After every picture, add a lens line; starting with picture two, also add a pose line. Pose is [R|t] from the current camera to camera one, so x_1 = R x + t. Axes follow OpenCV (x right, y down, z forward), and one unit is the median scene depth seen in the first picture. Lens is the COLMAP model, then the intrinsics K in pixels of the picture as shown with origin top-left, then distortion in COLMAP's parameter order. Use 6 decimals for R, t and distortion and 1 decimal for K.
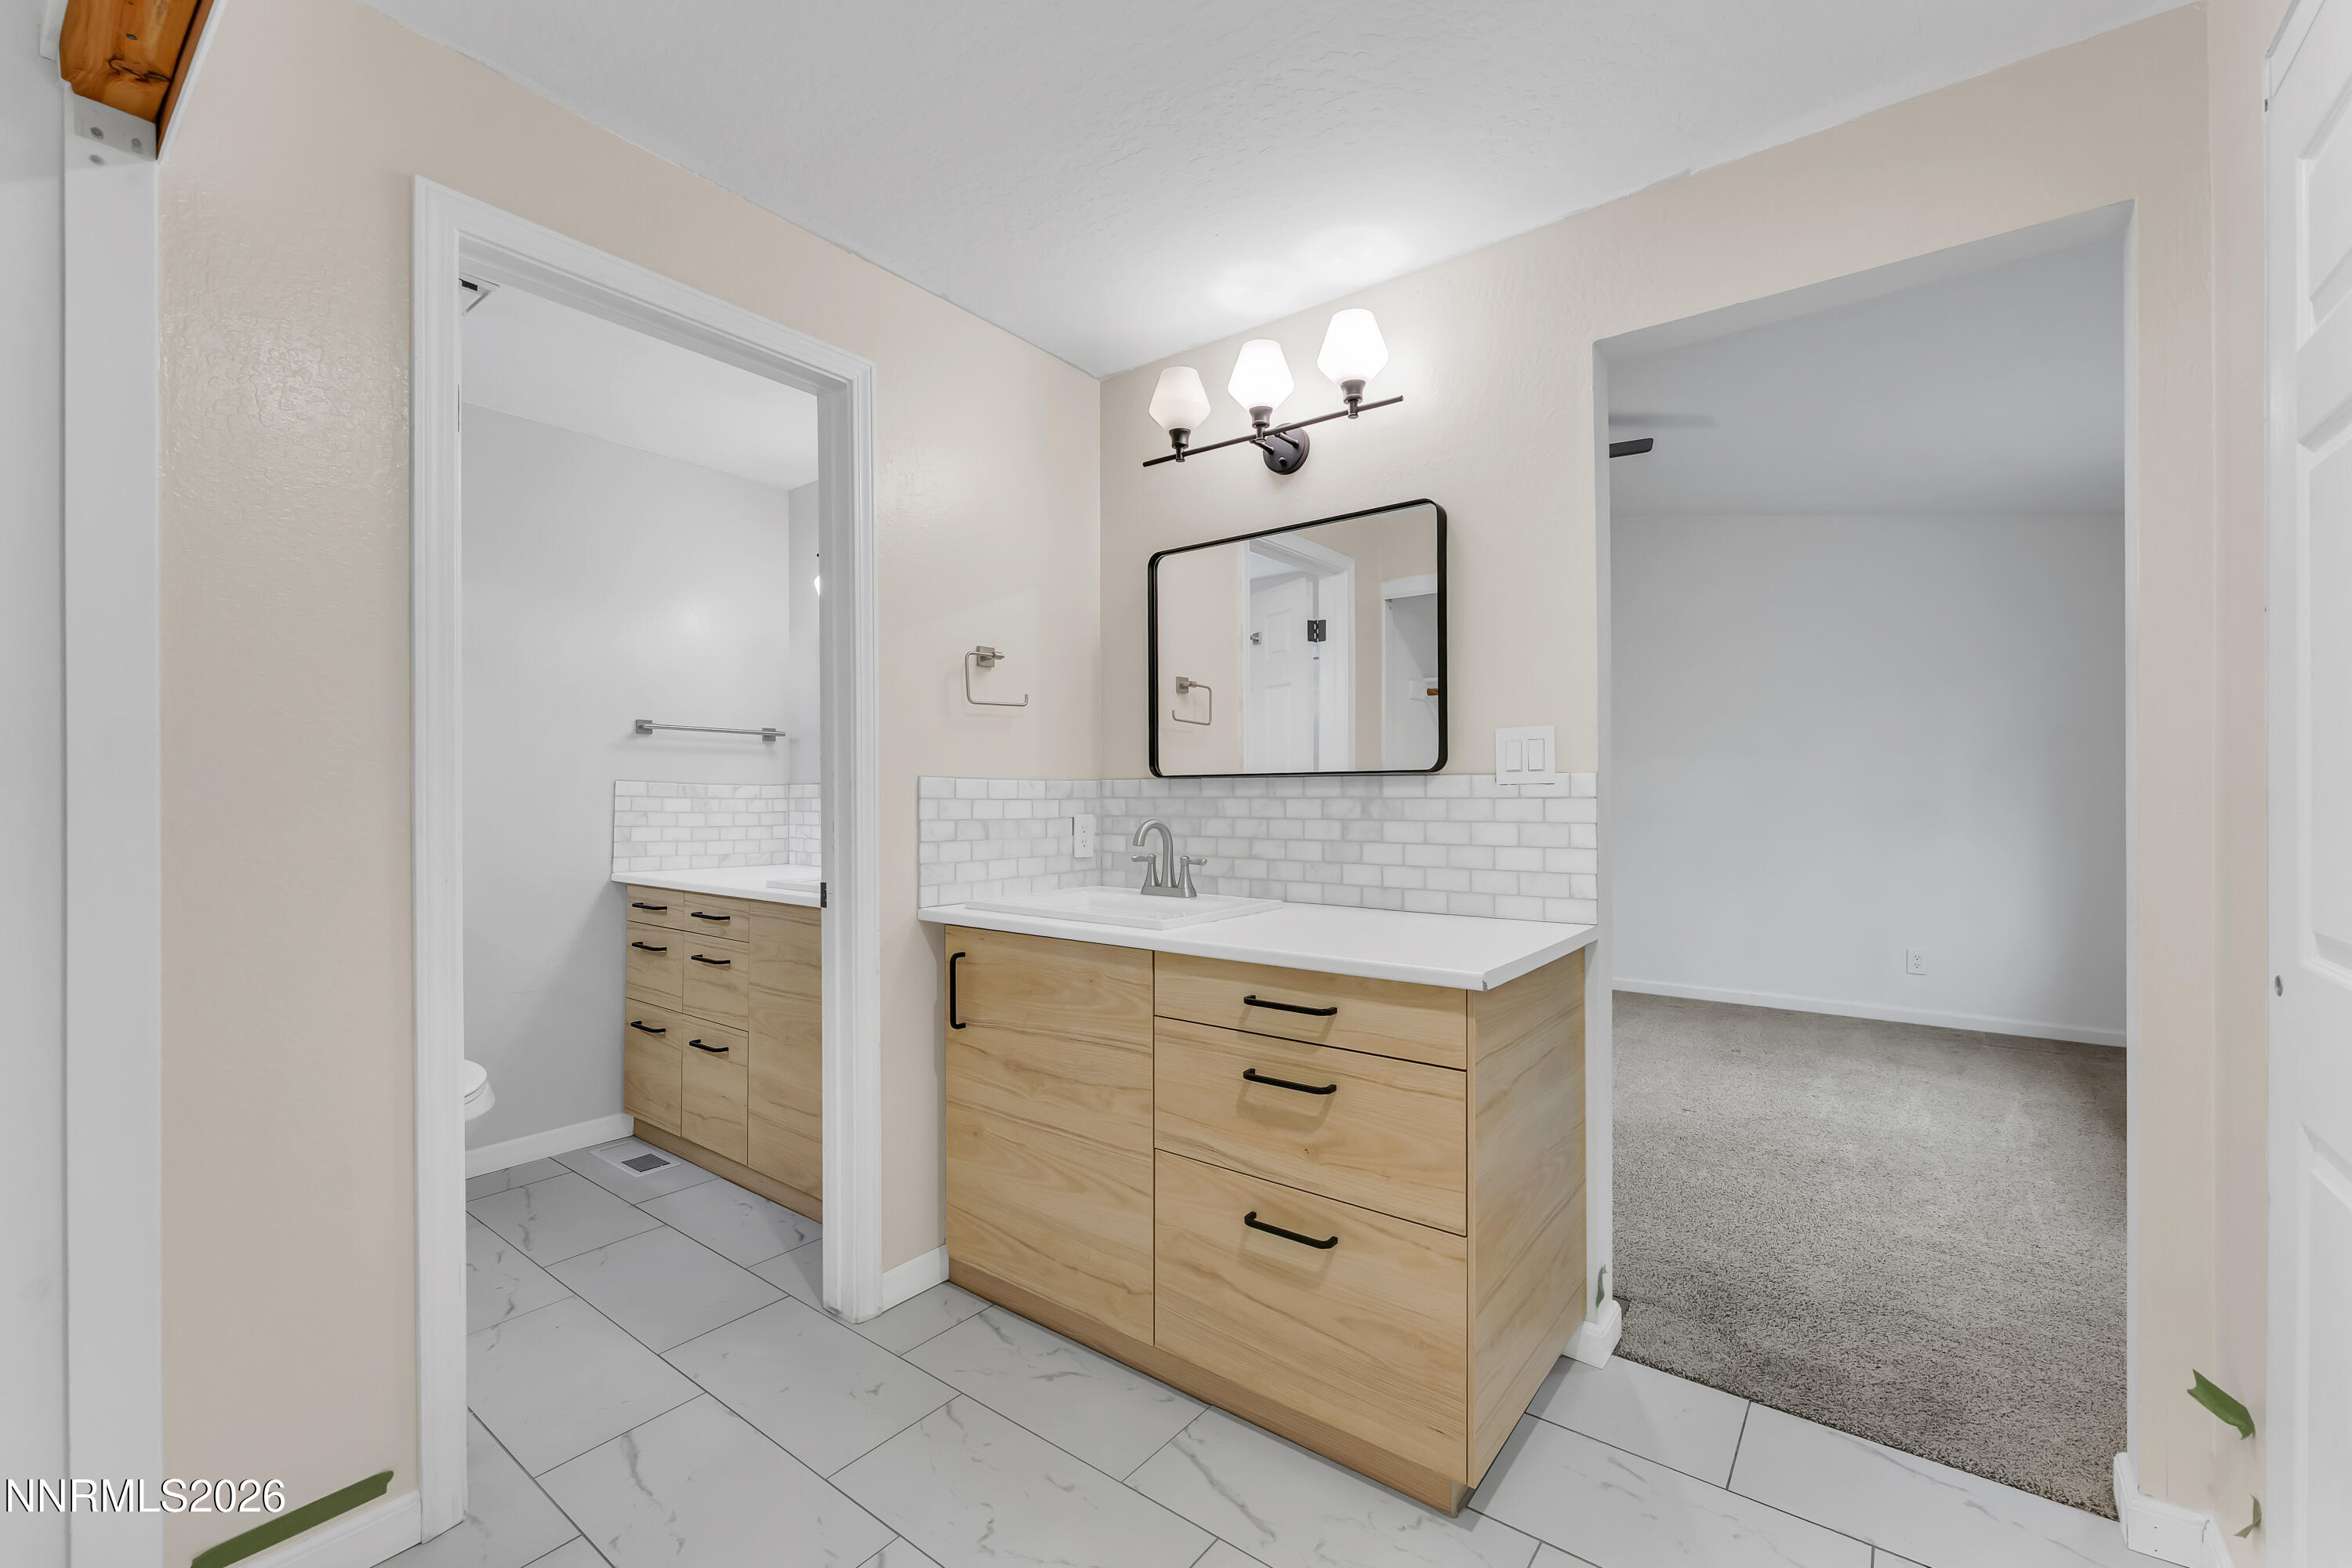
lens RADIAL K [[963.2, 0, 1173.8], [0, 963.2, 804.8], [0, 0, 1]] dist [-0.002256, -0.000164]
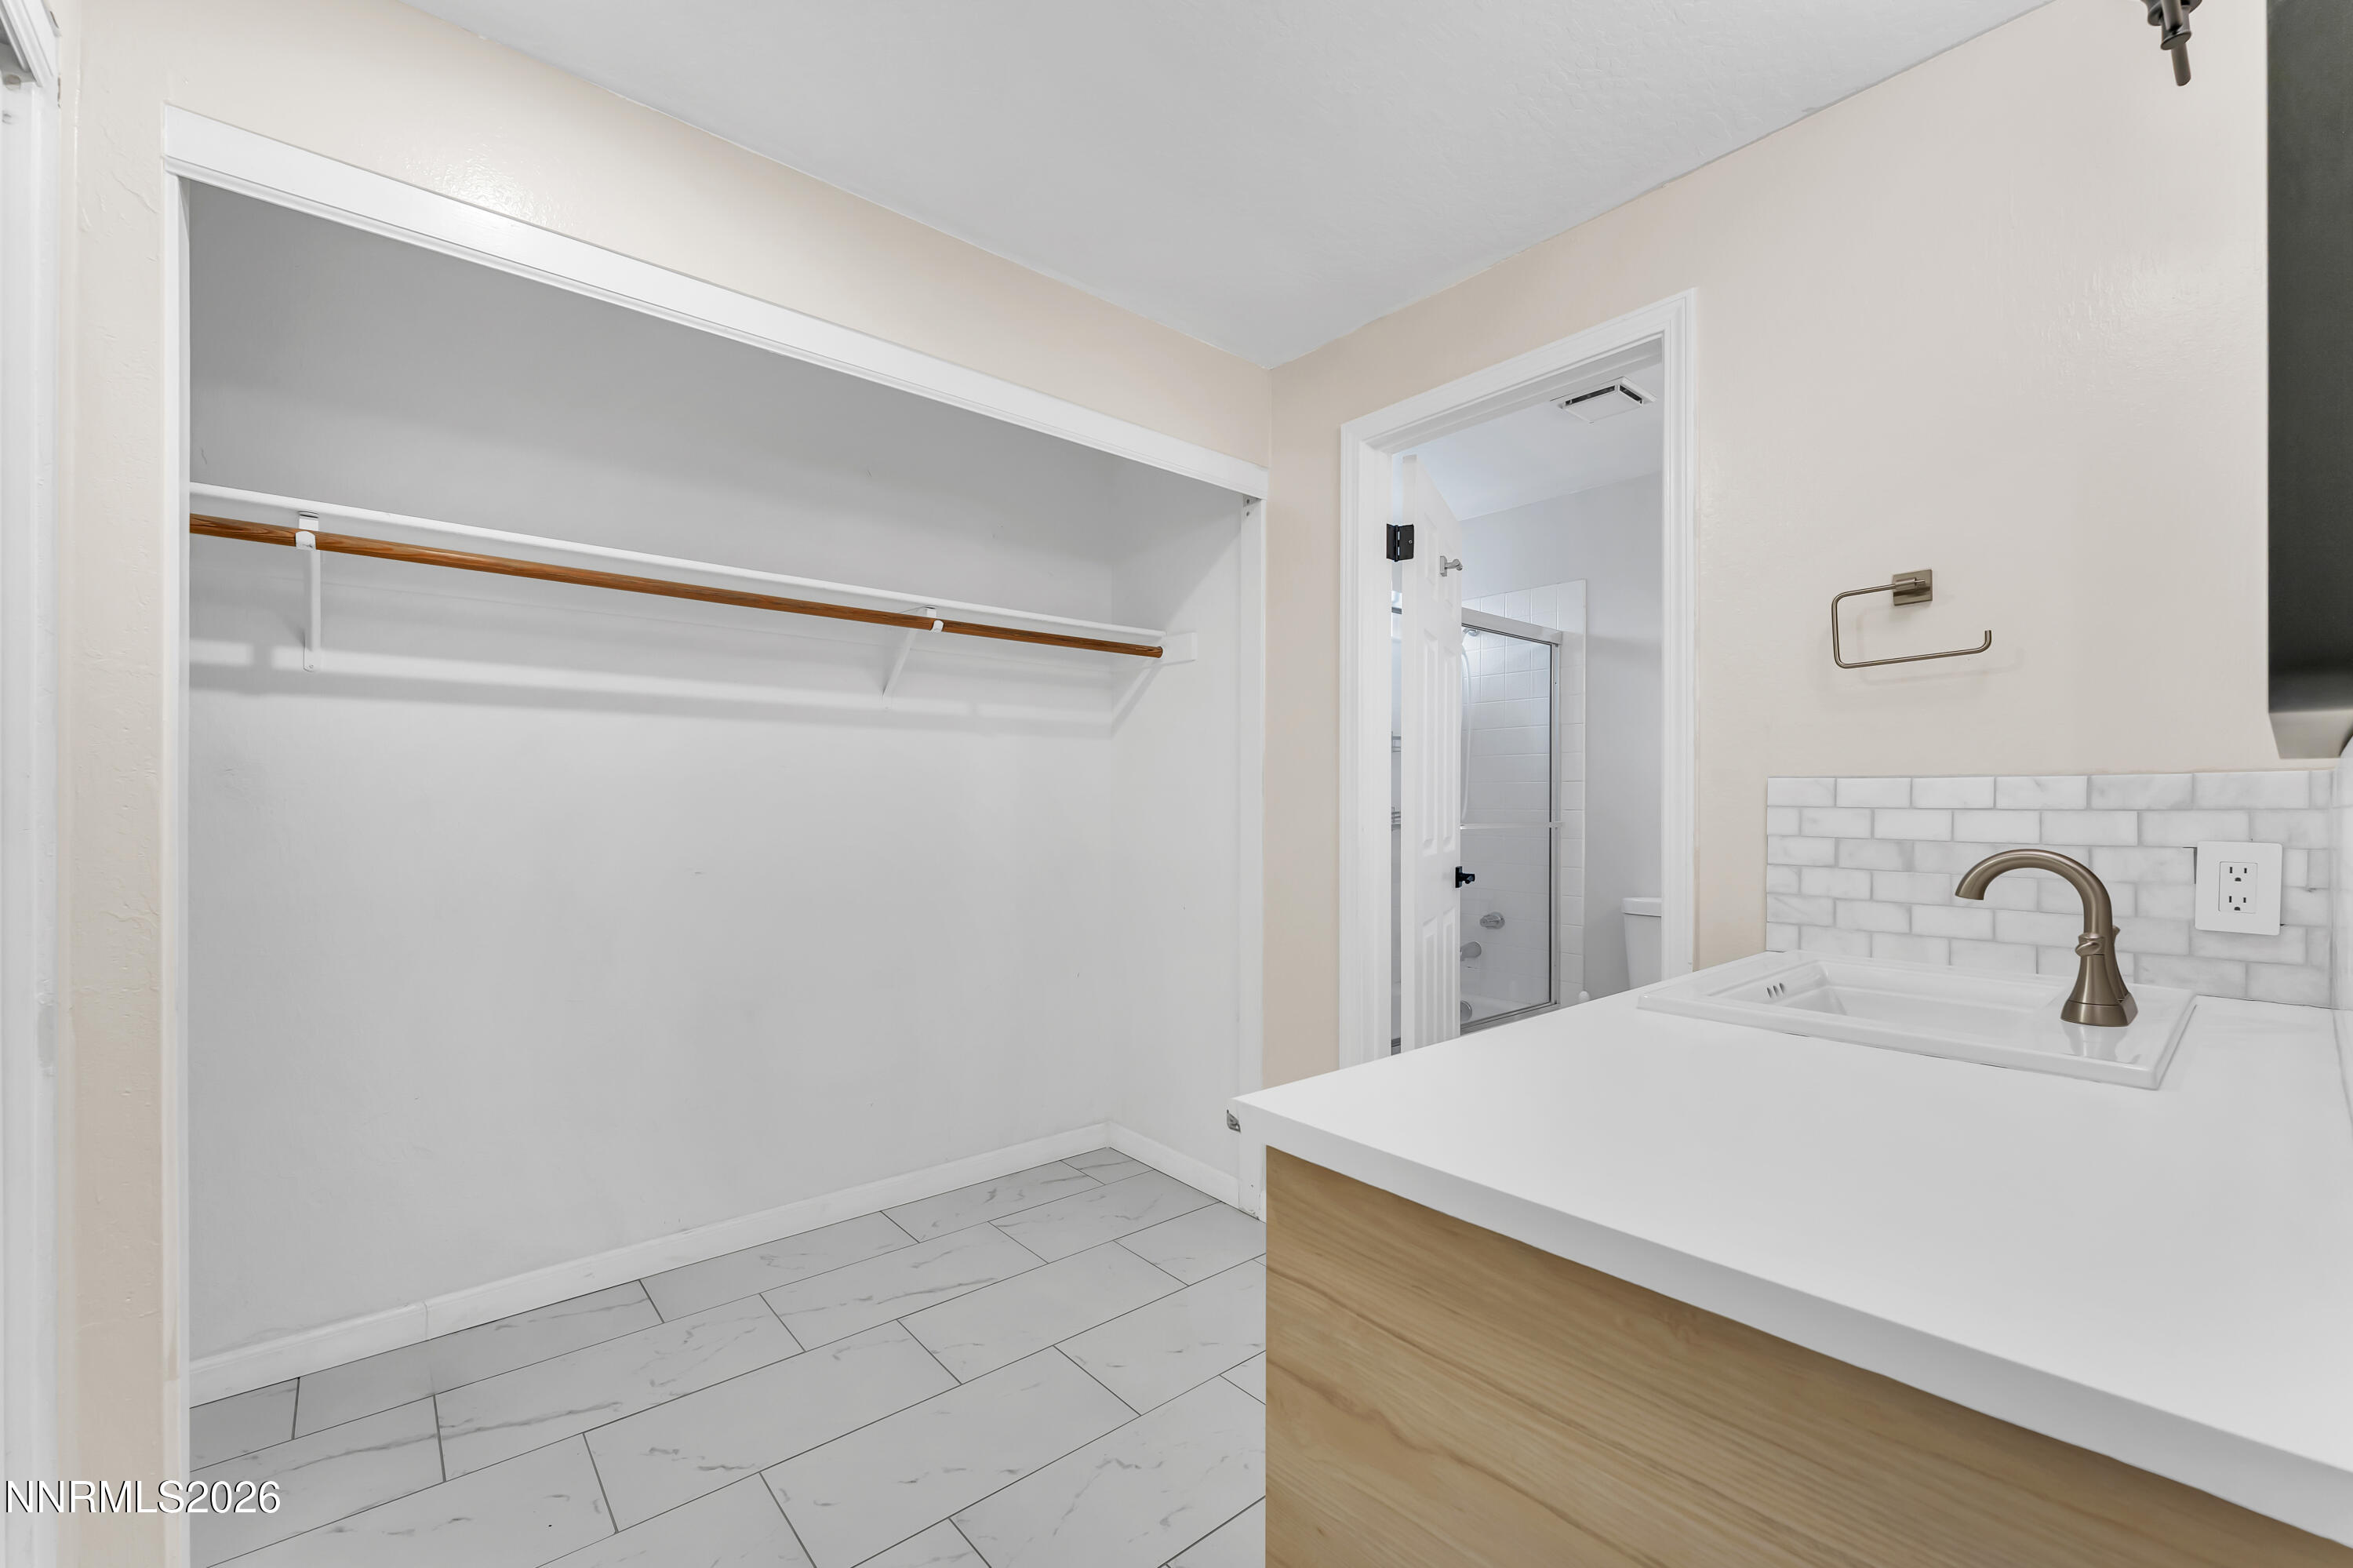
lens RADIAL K [[963.6, 0, 1174.3], [0, 963.6, 804.8], [0, 0, 1]] dist [-0.002256, -0.000164]
pose [[-0.211646, 0.001648, -0.977345, 0.552485], [-0.011158, 0.999929, 0.004102, -0.005442], [0.977283, 0.011773, -0.211613, 0.672484]]
